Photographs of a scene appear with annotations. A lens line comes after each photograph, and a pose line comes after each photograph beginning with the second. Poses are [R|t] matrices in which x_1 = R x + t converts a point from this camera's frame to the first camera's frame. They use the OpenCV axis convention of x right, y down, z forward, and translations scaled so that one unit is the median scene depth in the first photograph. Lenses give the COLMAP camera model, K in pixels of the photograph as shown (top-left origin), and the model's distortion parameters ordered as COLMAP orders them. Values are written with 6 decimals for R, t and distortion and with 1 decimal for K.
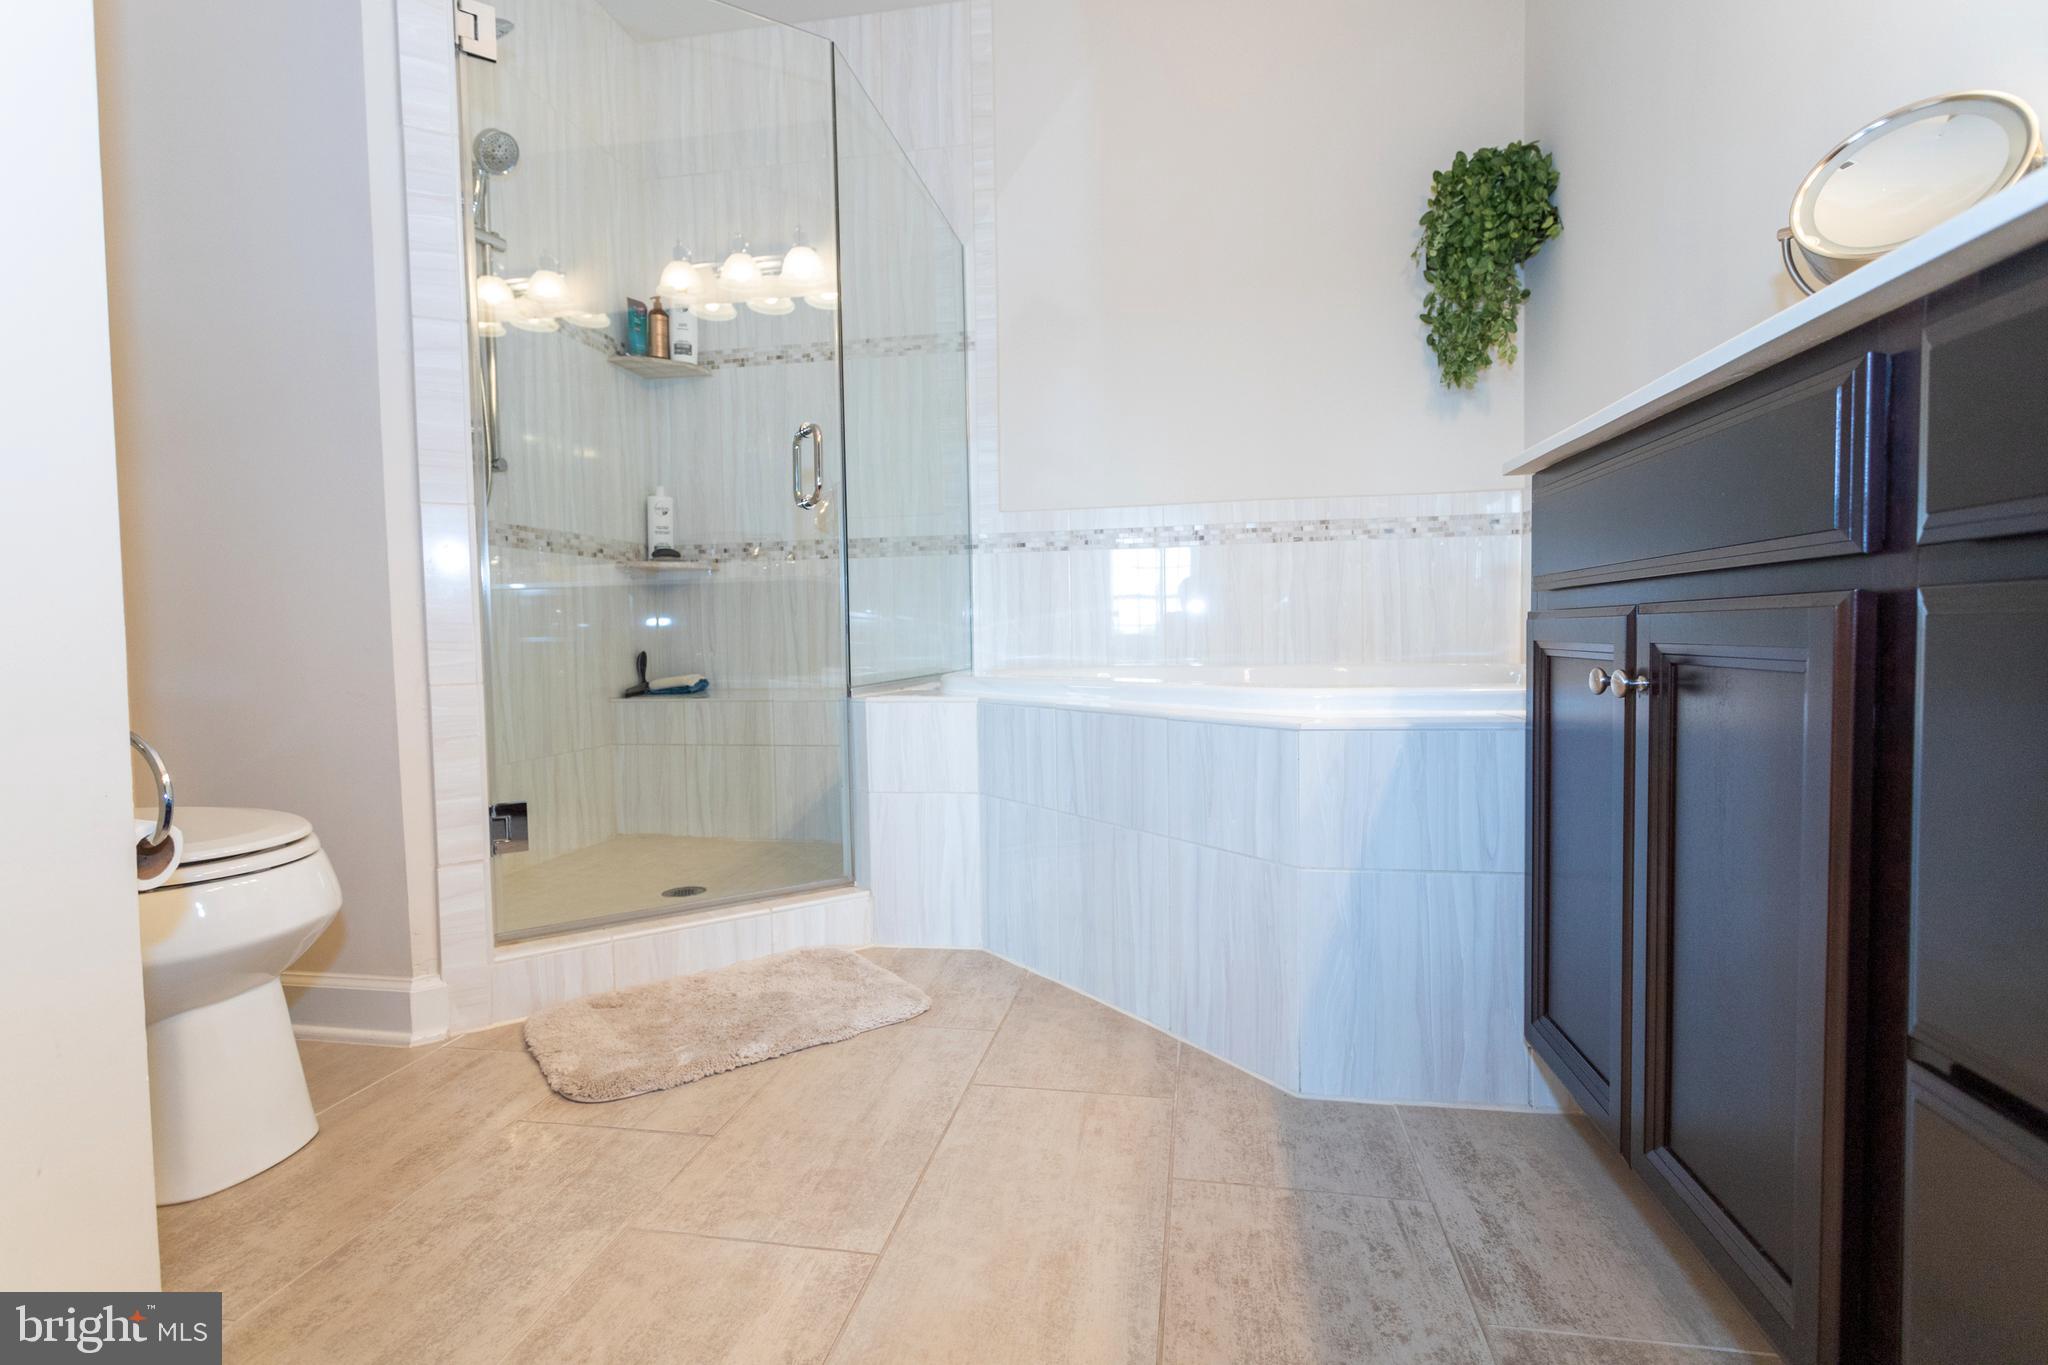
lens RADIAL K [[977.4, 0, 1026.7], [0, 977.4, 676.7], [0, 0, 1]] dist [-0.003113, 0.000134]
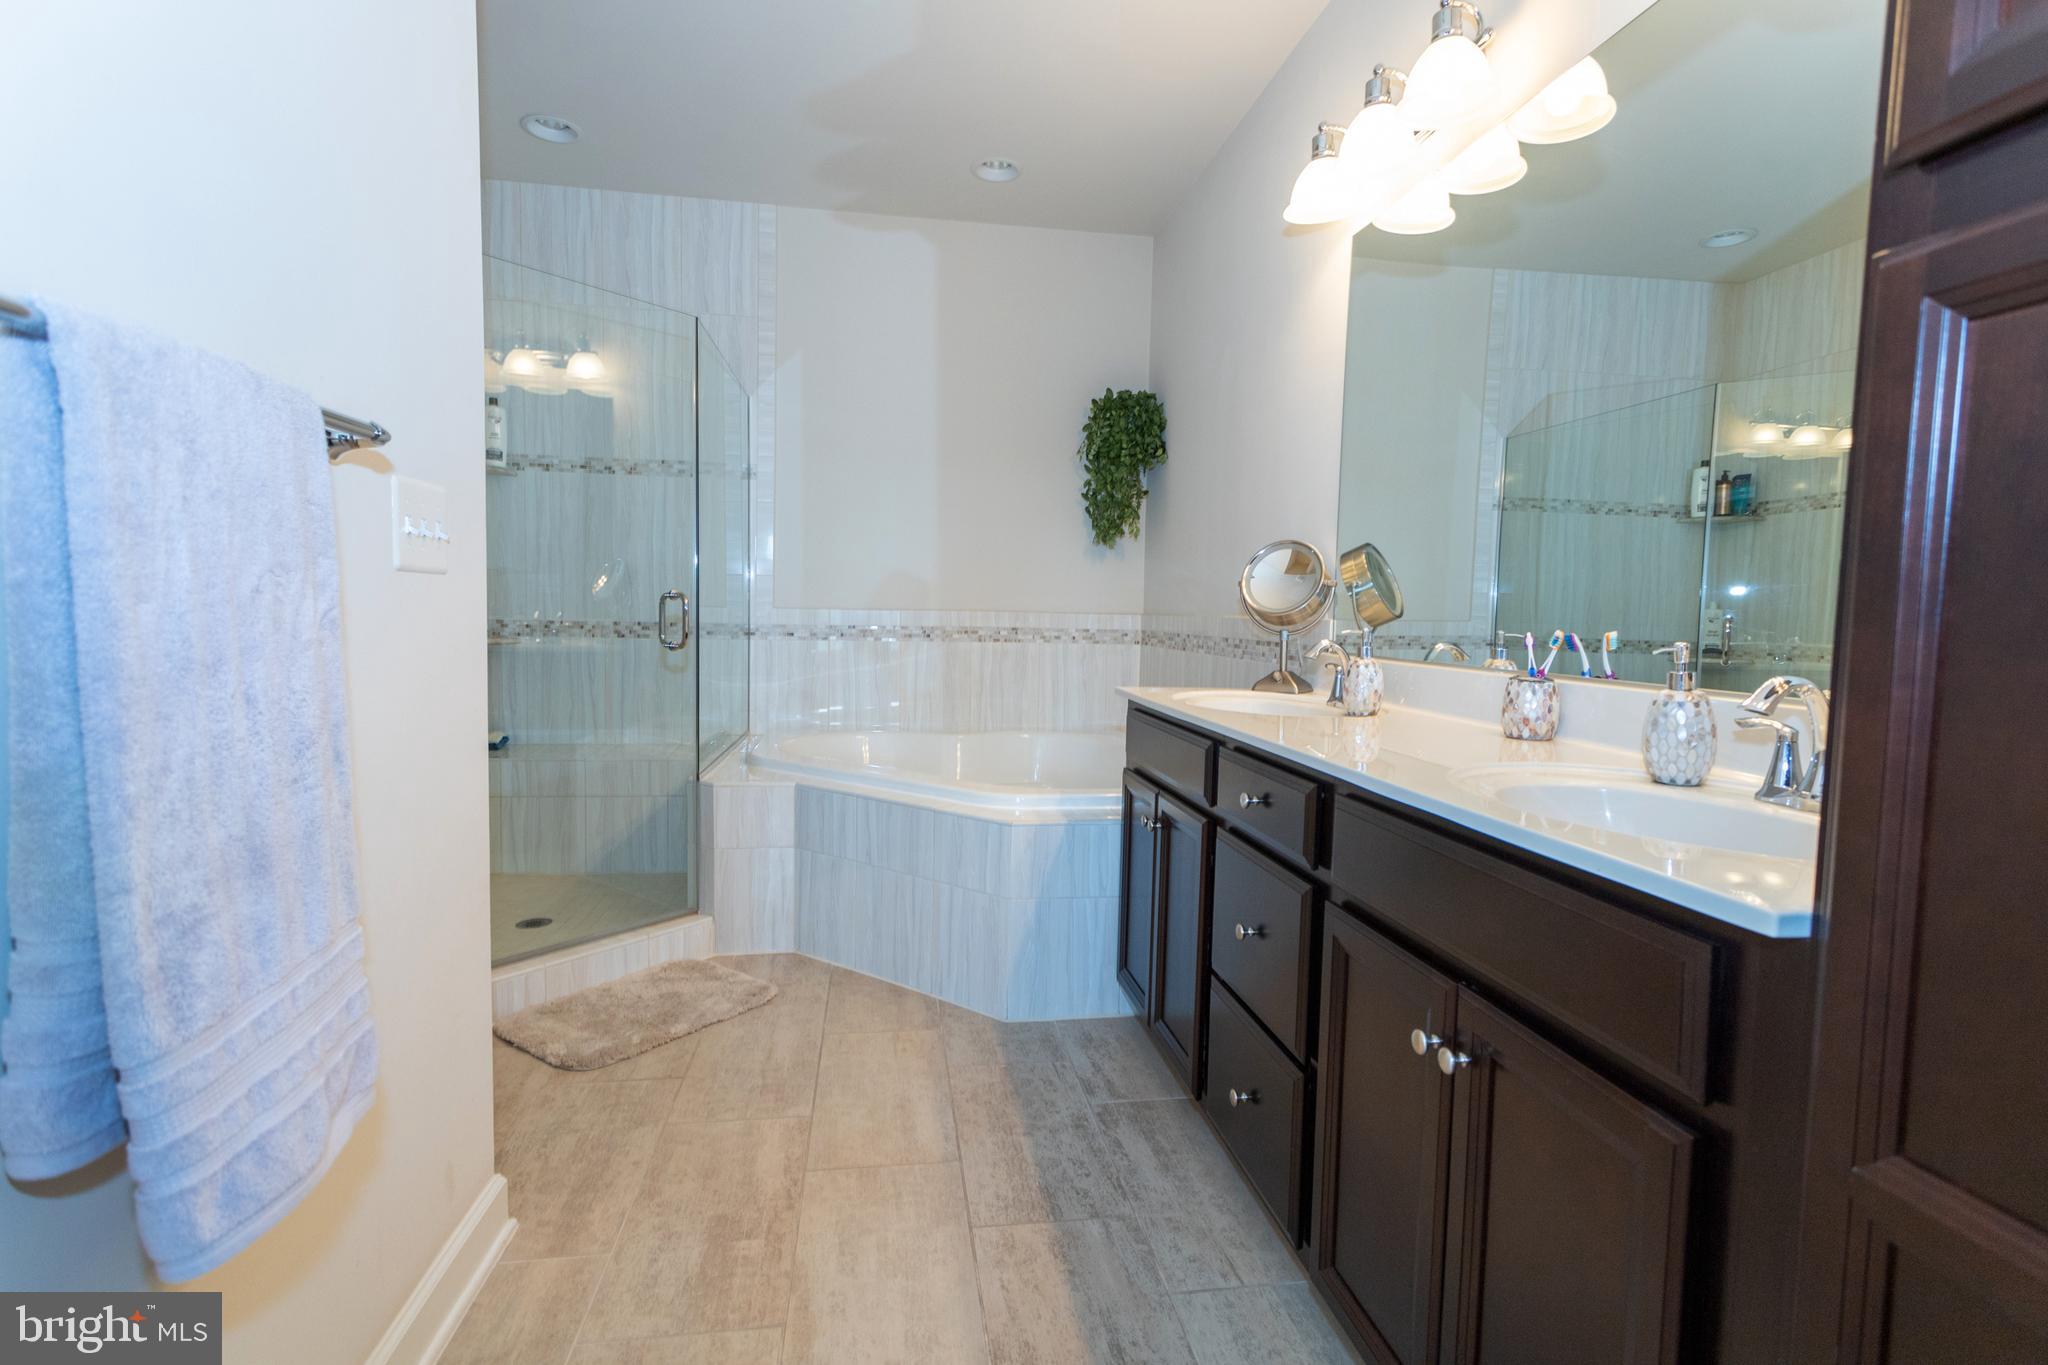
lens RADIAL K [[967.0, 0, 1027.5], [0, 967.0, 674.2], [0, 0, 1]] dist [0.001687, 0.000543]
pose [[0.946004, 0.016659, 0.323727, -0.221227], [-0.023344, 0.999587, 0.016779, -0.200142], [-0.323314, -0.023430, 0.946002, -0.563322]]
